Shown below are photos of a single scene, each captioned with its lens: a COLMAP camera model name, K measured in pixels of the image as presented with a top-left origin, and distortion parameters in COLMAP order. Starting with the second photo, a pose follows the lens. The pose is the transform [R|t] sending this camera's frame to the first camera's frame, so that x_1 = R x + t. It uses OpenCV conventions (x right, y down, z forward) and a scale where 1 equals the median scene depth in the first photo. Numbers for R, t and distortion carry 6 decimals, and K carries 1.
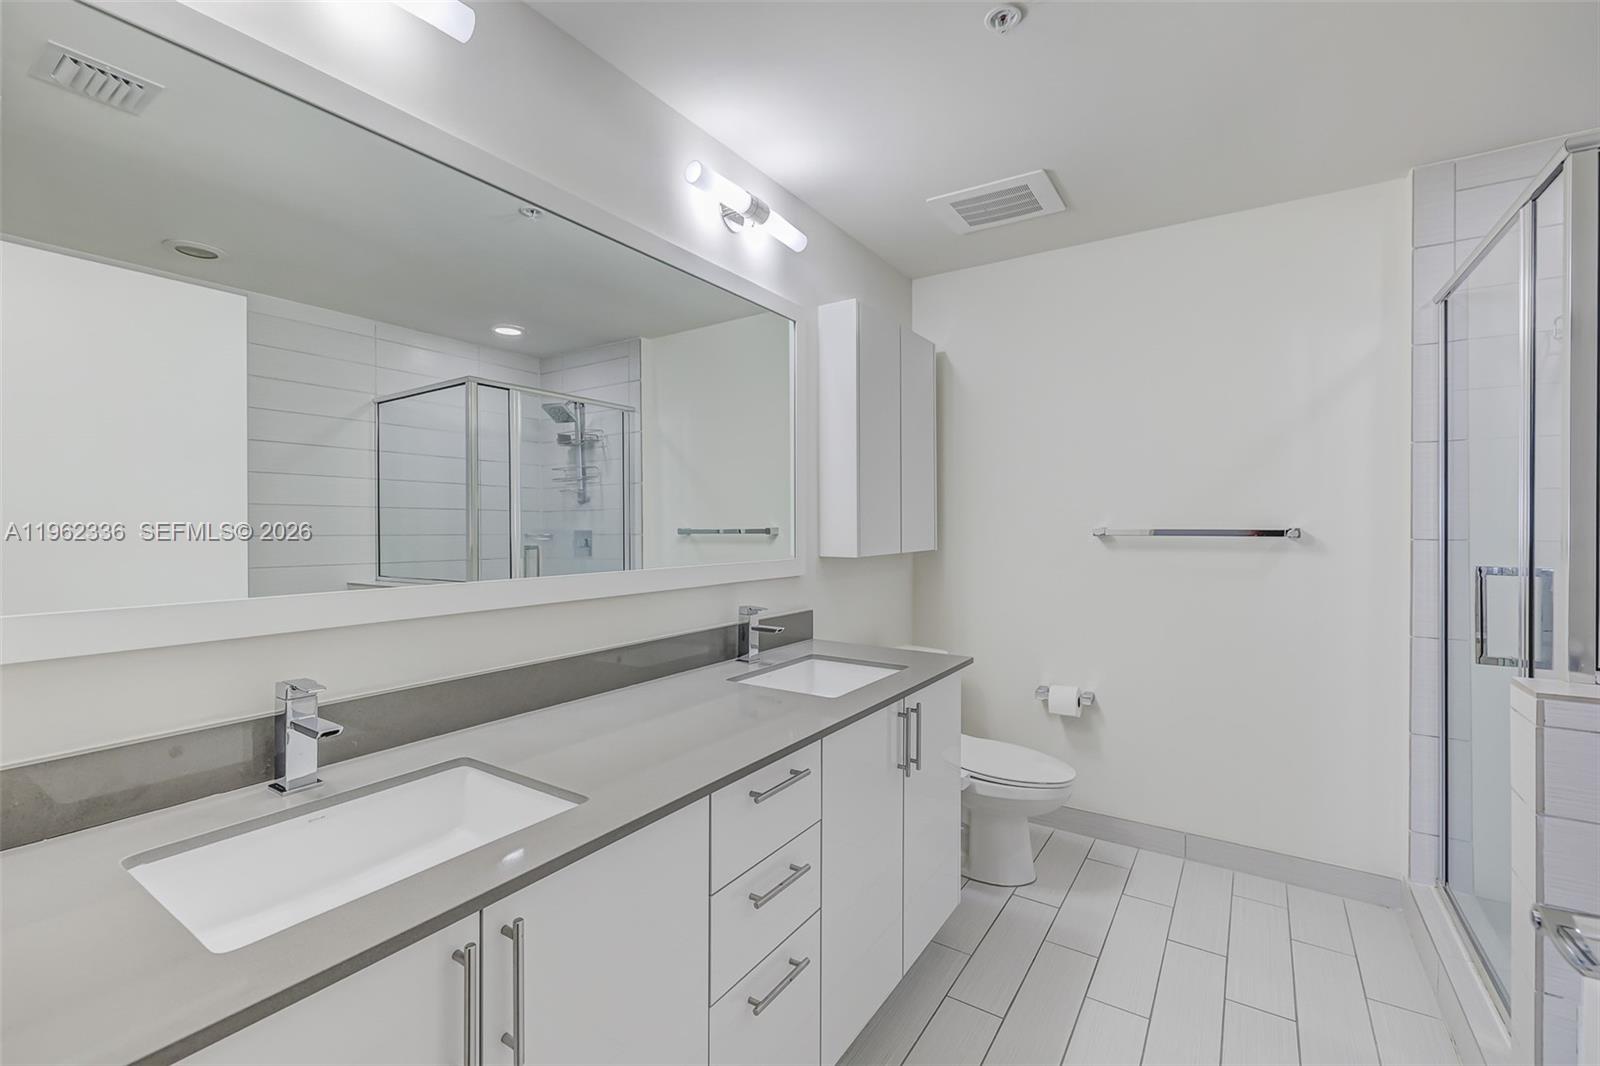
lens RADIAL K [[680.2, 0, 795.8], [0, 680.2, 527.5], [0, 0, 1]] dist [0.000397, -0.001092]
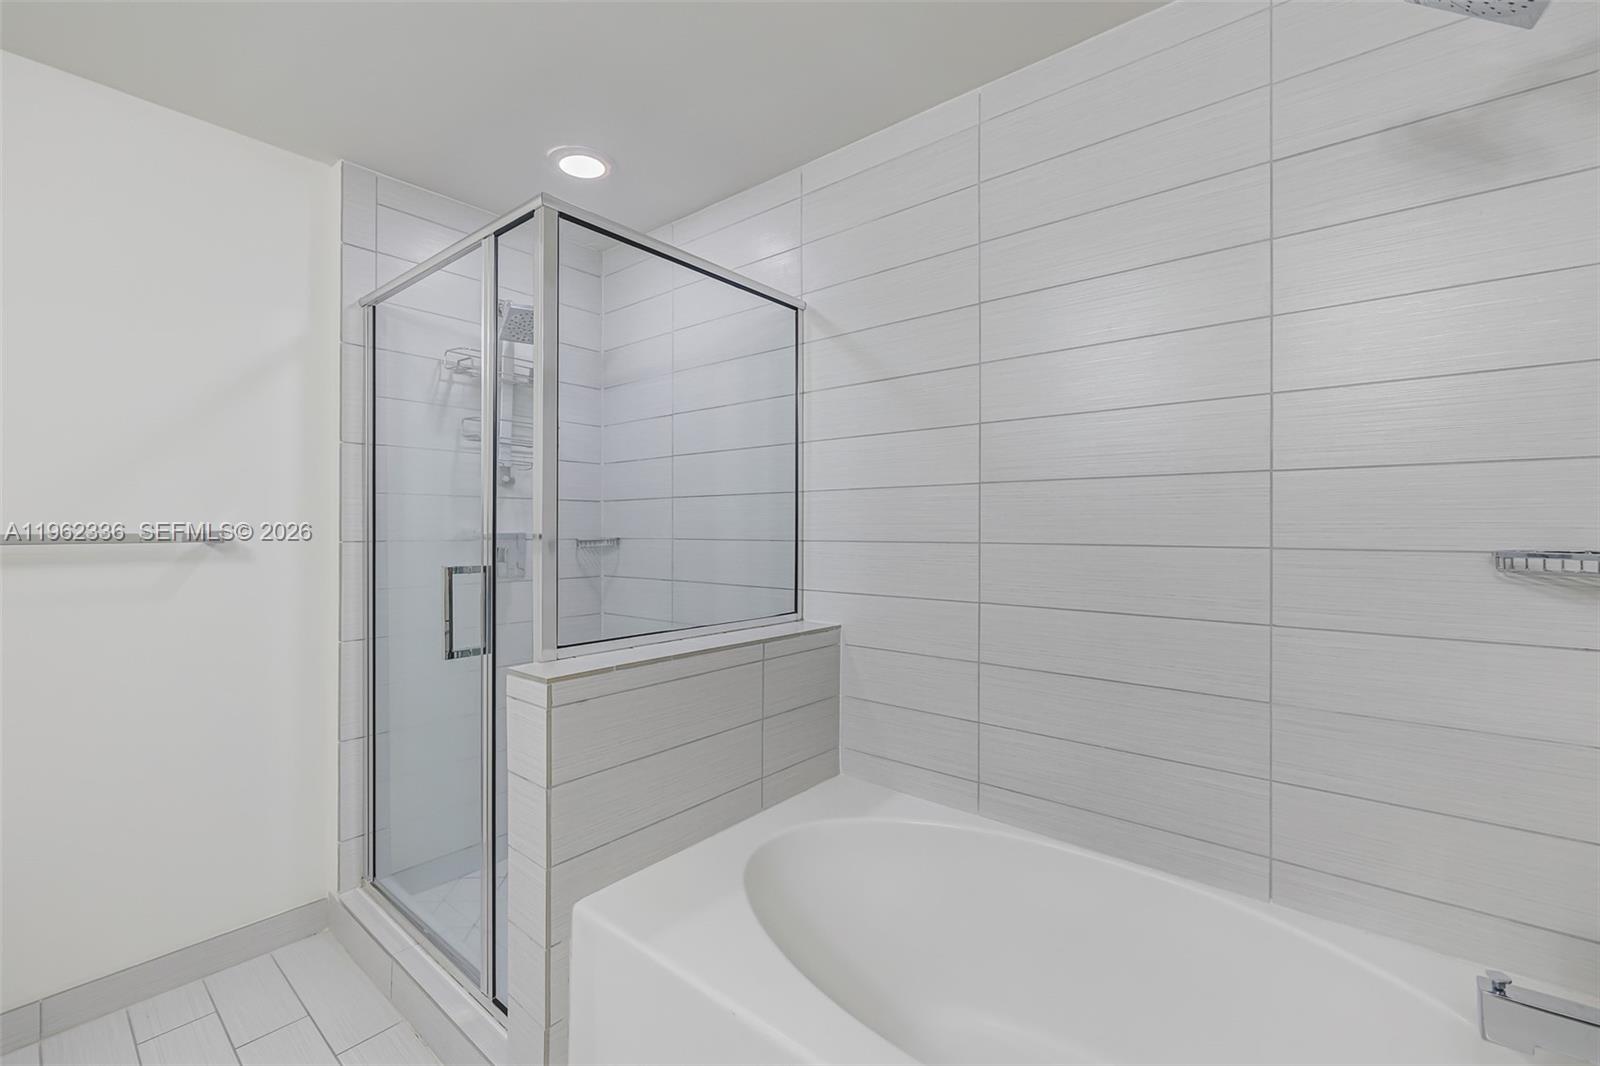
lens RADIAL K [[680.2, 0, 798.2], [0, 680.2, 527.2], [0, 0, 1]] dist [0.000397, -0.001092]
pose [[0.126739, -0.001195, 0.991935, 0.024794], [0.005074, 0.999987, 0.000556, -0.000482], [-0.991923, 0.004963, 0.126743, 0.231011]]
